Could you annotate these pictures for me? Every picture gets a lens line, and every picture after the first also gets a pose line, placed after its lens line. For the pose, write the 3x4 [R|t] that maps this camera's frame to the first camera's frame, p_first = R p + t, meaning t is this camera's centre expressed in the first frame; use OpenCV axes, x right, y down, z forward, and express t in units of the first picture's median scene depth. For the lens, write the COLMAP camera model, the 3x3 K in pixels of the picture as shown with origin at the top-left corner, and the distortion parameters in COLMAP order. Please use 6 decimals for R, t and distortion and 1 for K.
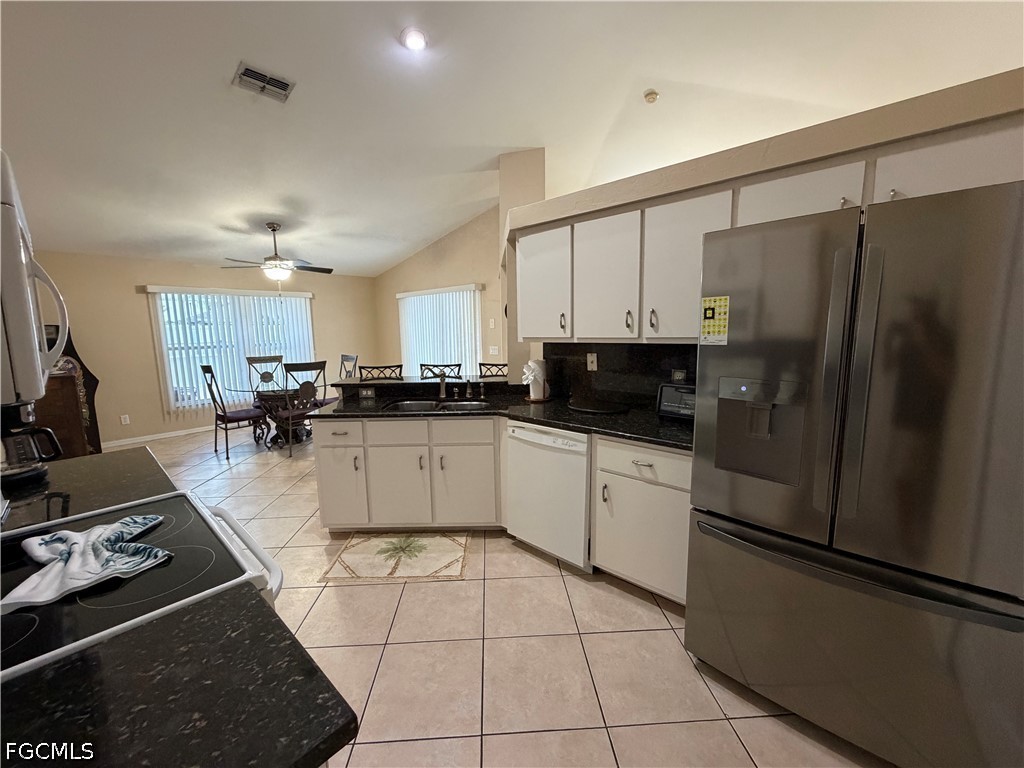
lens RADIAL K [[406.6, 0, 507.2], [0, 406.6, 382.7], [0, 0, 1]] dist [0.001931, 0.000131]
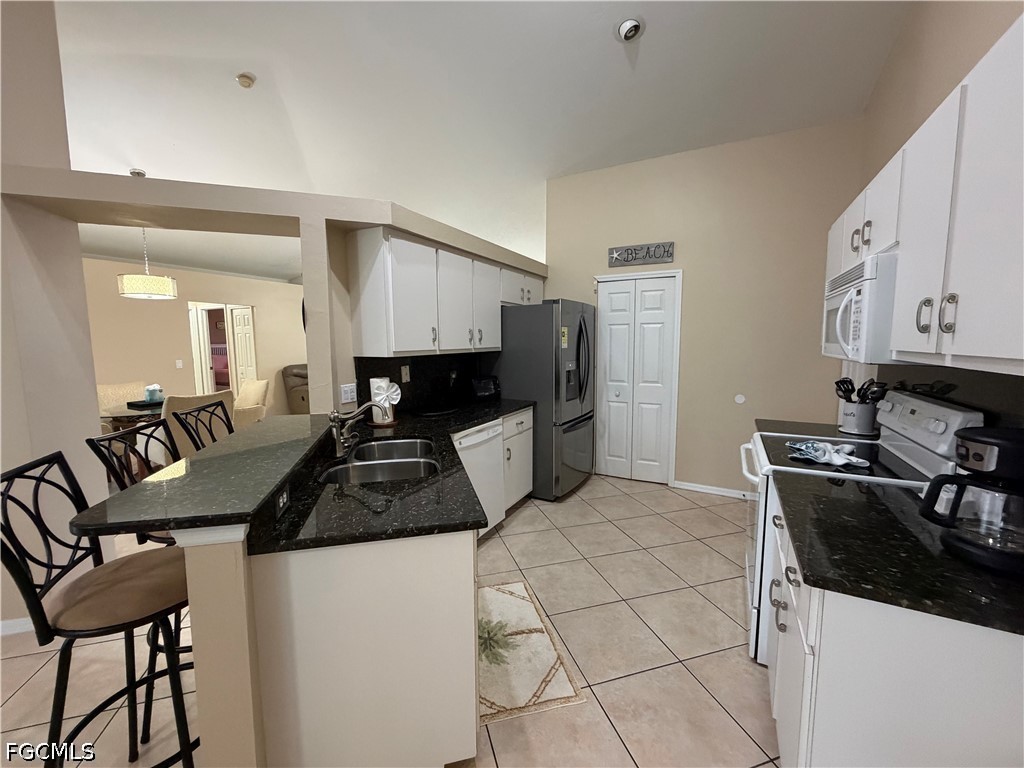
lens RADIAL K [[401.7, 0, 510.7], [0, 401.7, 382.3], [0, 0, 1]] dist [0.001798, 0.000074]
pose [[-0.235636, -0.084373, 0.968172, -0.980035], [0.145009, 0.982019, 0.120873, -0.131500], [-0.960962, 0.168876, -0.219164, 1.102860]]
